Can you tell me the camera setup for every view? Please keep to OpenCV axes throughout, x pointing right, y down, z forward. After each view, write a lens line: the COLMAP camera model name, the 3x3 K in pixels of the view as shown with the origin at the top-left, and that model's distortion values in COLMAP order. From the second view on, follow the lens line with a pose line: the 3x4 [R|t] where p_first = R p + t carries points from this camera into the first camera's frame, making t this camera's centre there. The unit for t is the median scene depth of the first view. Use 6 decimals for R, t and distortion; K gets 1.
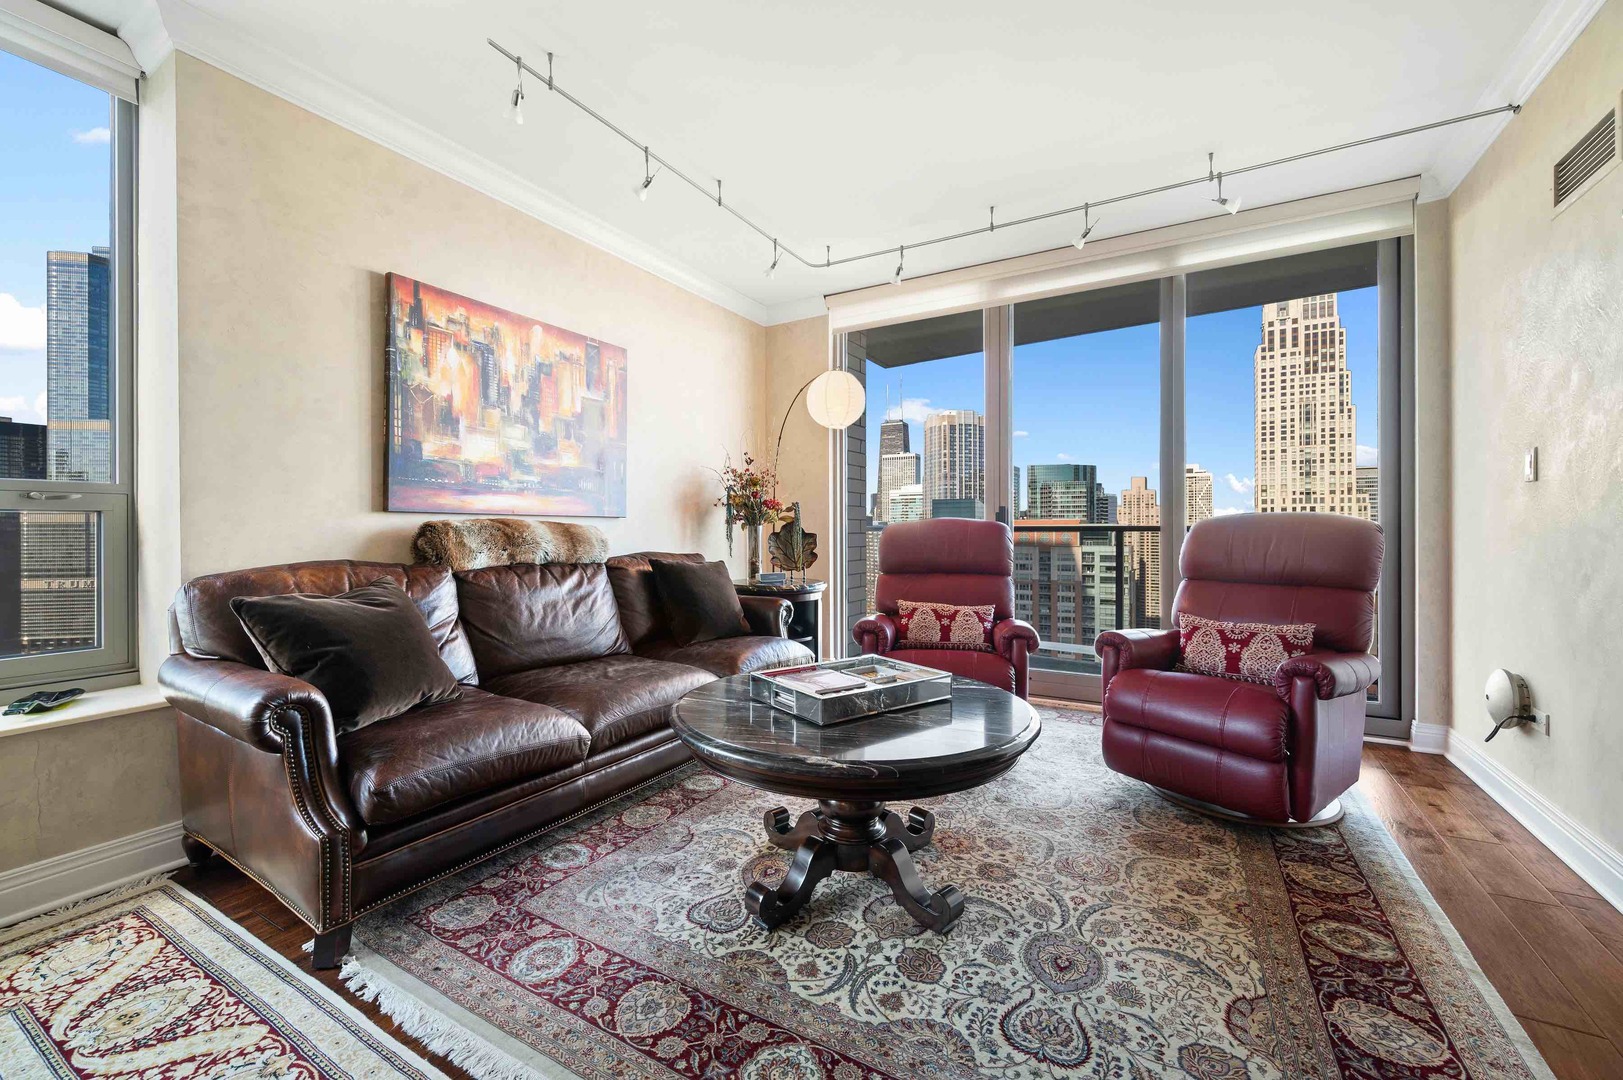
lens RADIAL K [[650.5, 0, 813.8], [0, 650.5, 526.1], [0, 0, 1]] dist [0.001310, 0.000317]
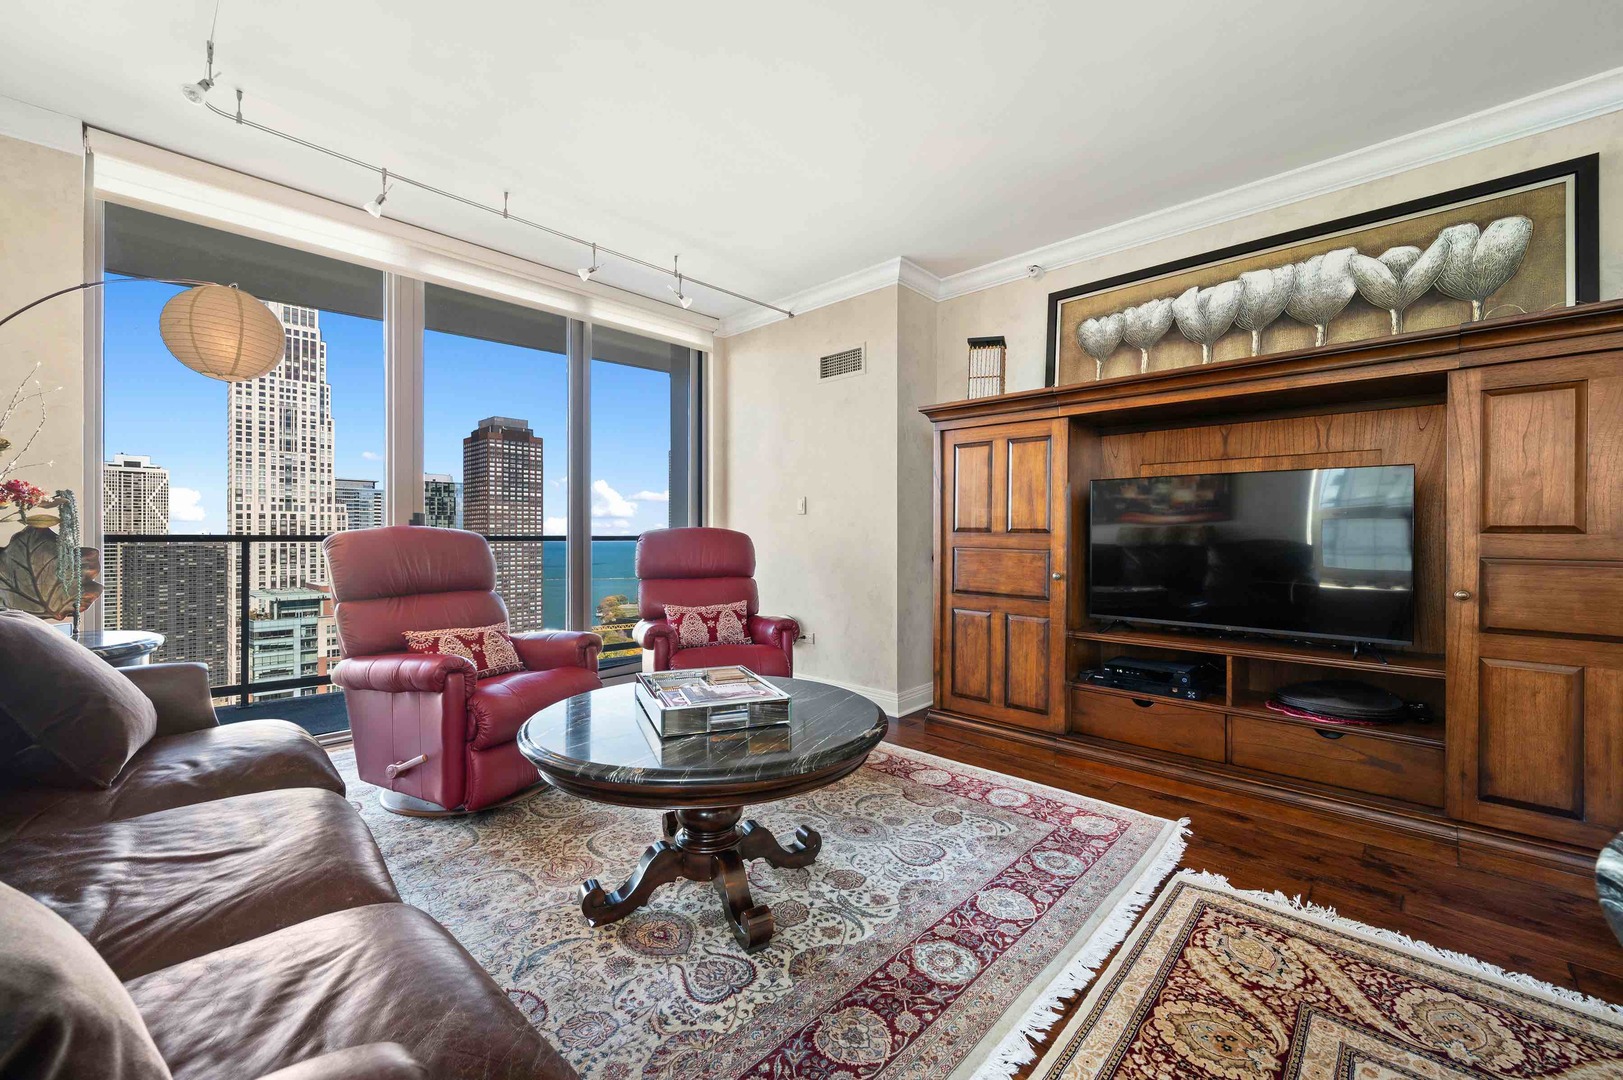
lens RADIAL K [[650.5, 0, 810.3], [0, 650.5, 531.7], [0, 0, 1]] dist [0.001310, 0.000317]
pose [[0.239070, 0.008007, 0.970969, -0.556223], [-0.004596, 0.999964, -0.007114, -0.002429], [-0.970991, -0.002762, 0.239099, 0.381273]]
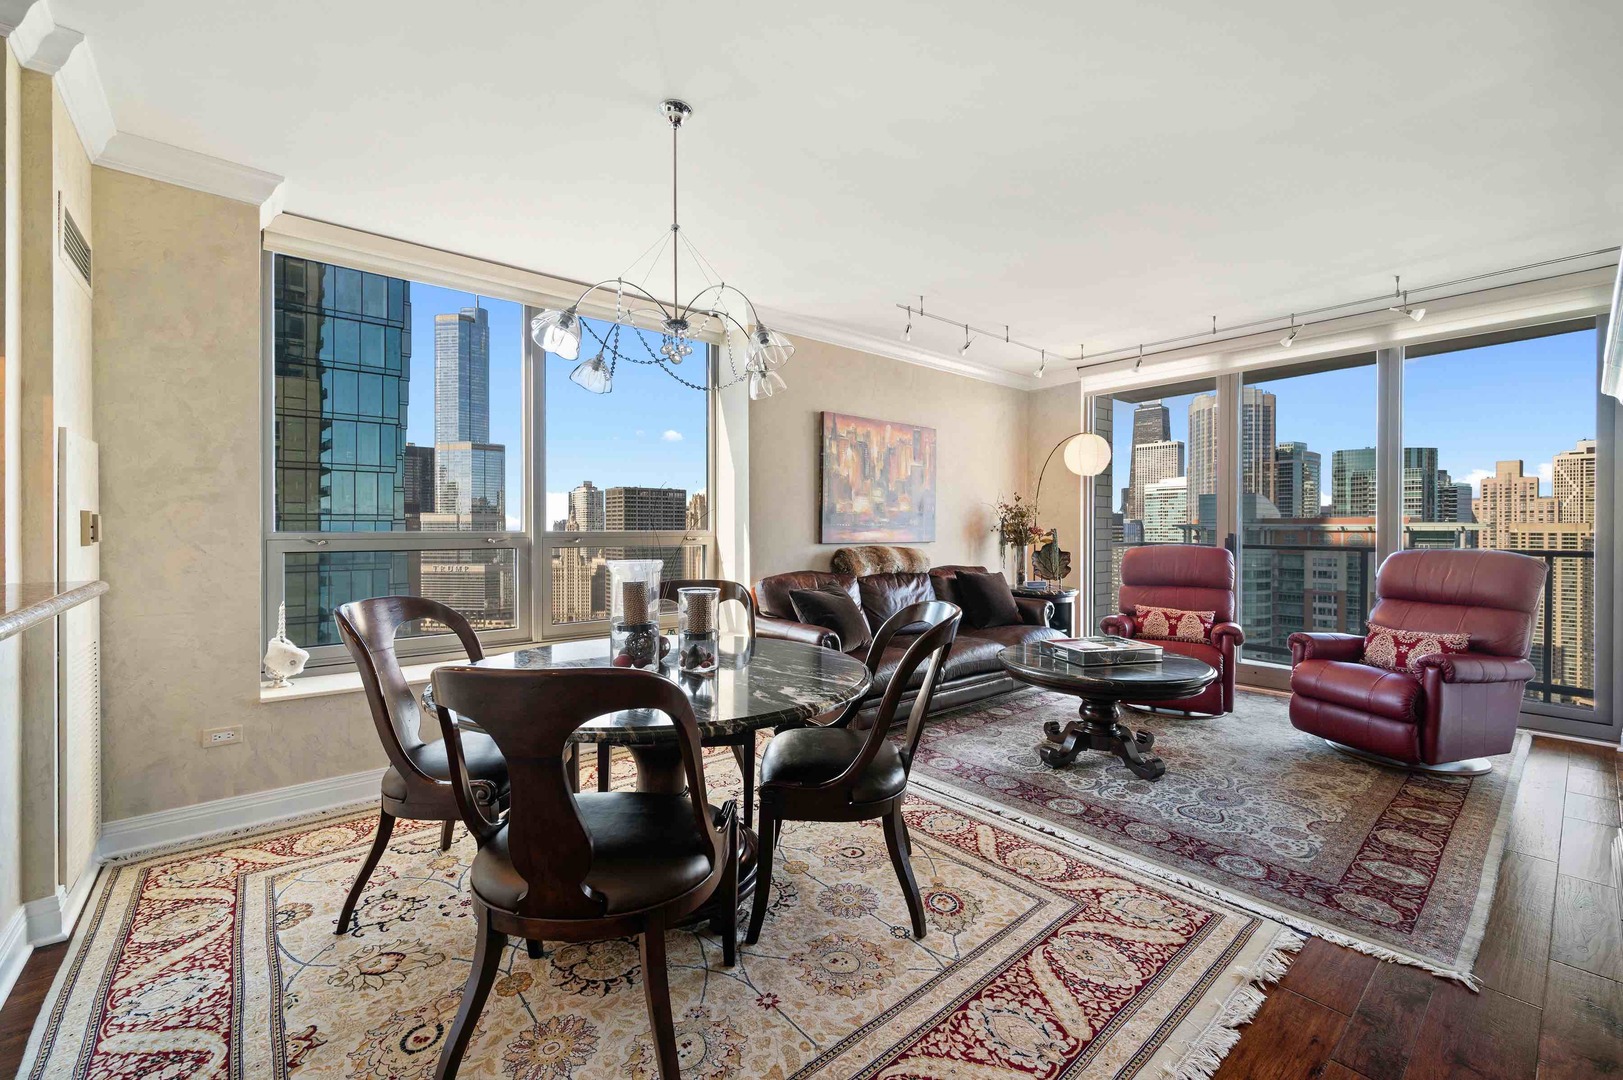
lens RADIAL K [[650.5, 0, 816.1], [0, 650.5, 534.0], [0, 0, 1]] dist [0.001310, 0.000317]
pose [[0.939170, 0.004809, -0.343418, -0.038255], [-0.000119, 0.999906, 0.013674, -0.061419], [0.343452, -0.012801, 0.939083, -0.589670]]
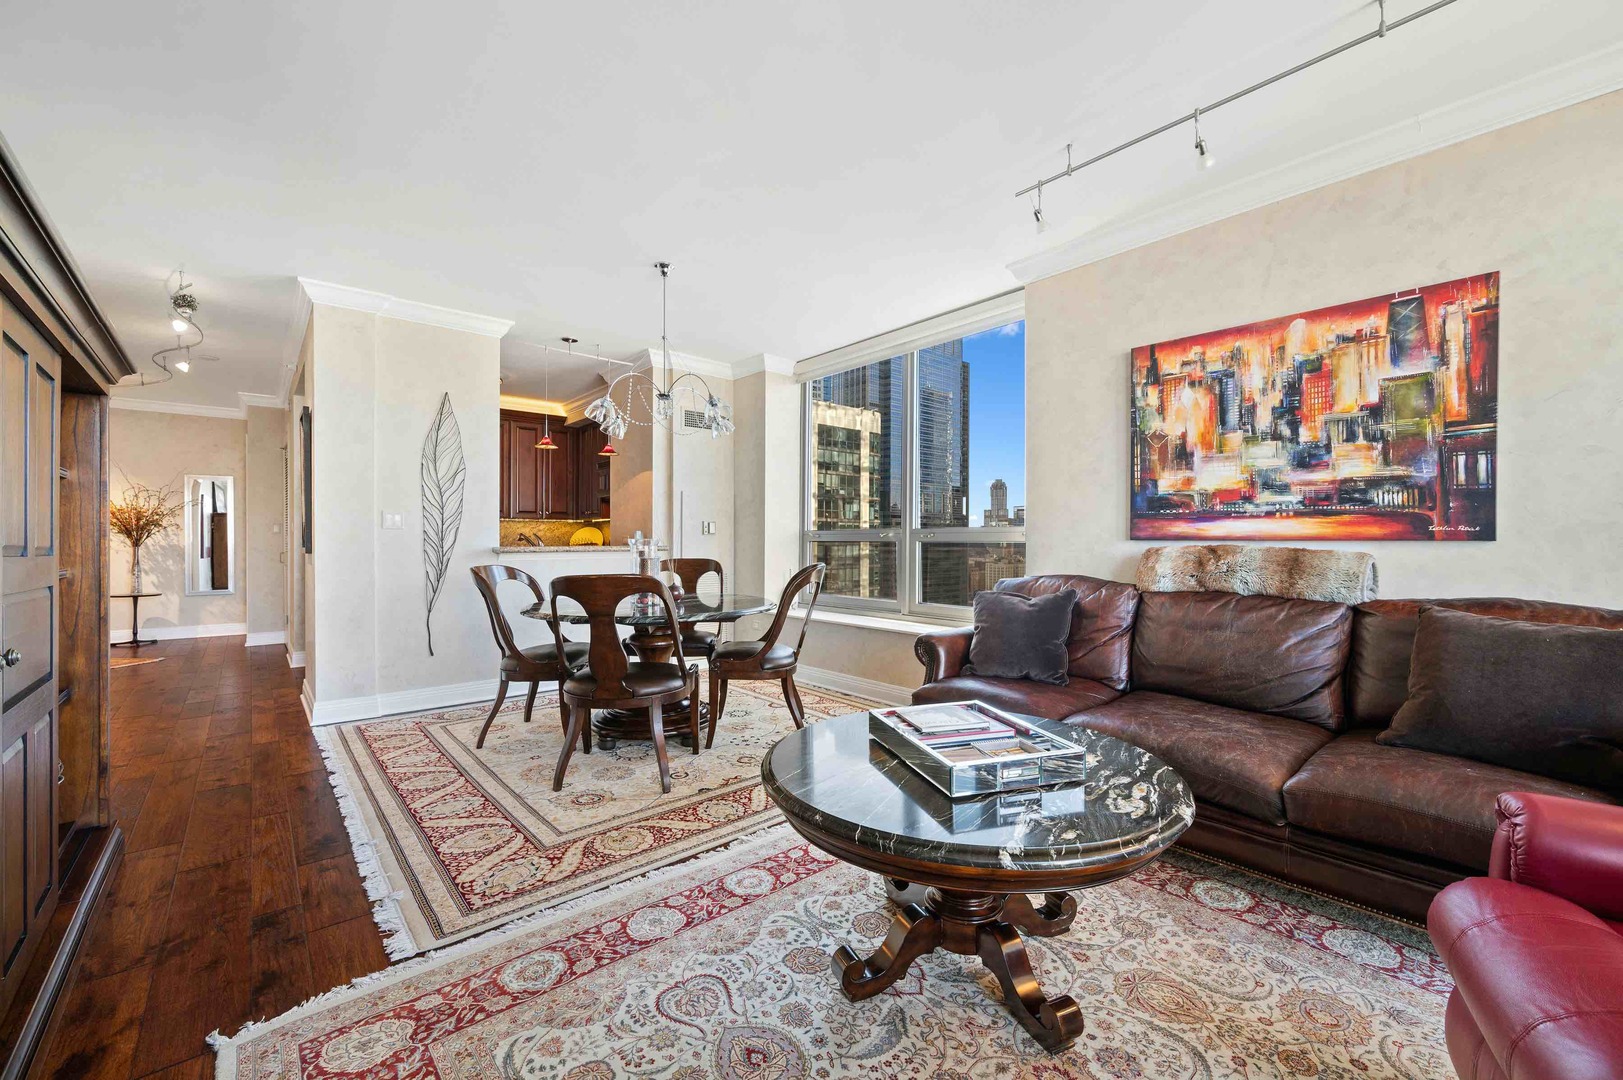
lens RADIAL K [[650.5, 0, 820.6], [0, 650.5, 542.4], [0, 0, 1]] dist [0.001310, 0.000317]
pose [[-0.321175, 0.001123, -0.947019, 0.602687], [0.004025, 0.999992, -0.000179, -0.016711], [0.947011, -0.003869, -0.321177, 0.691131]]
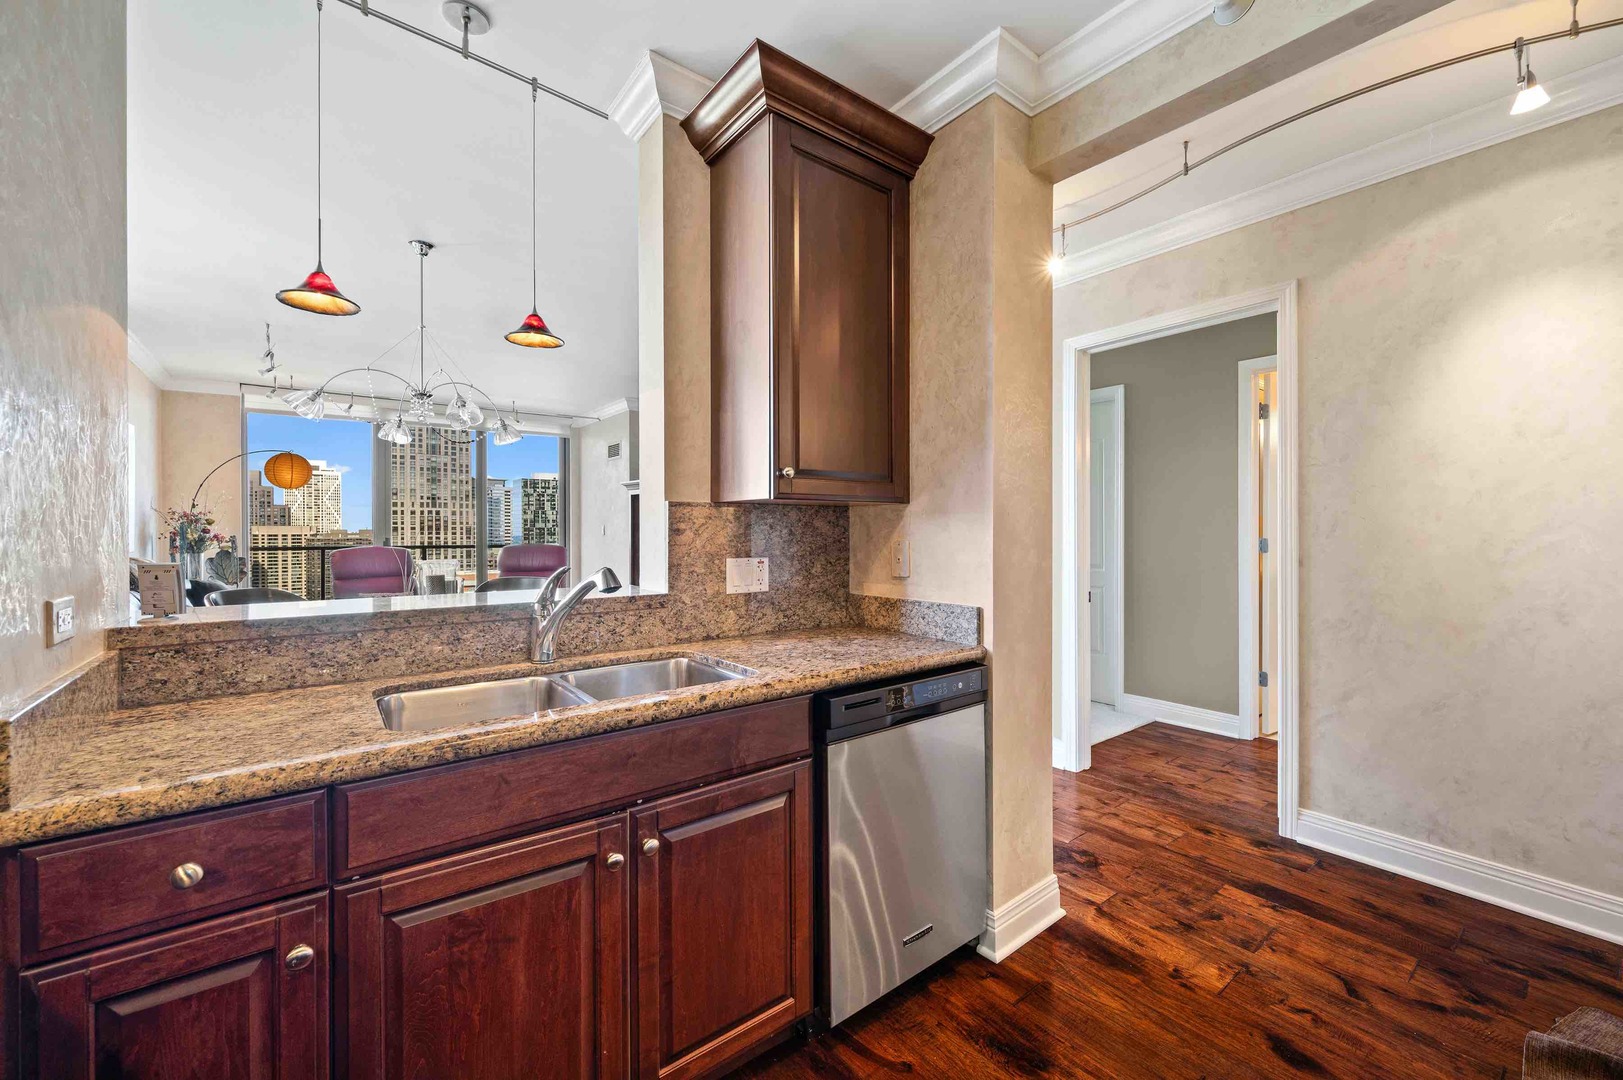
lens RADIAL K [[650.5, 0, 808.6], [0, 650.5, 528.6], [0, 0, 1]] dist [0.001310, 0.000317]
pose [[0.386424, 0.001034, 0.922320, -1.161807], [-0.002179, 0.999998, -0.000209, -0.075915], [-0.922318, -0.001929, 0.386426, -0.939927]]
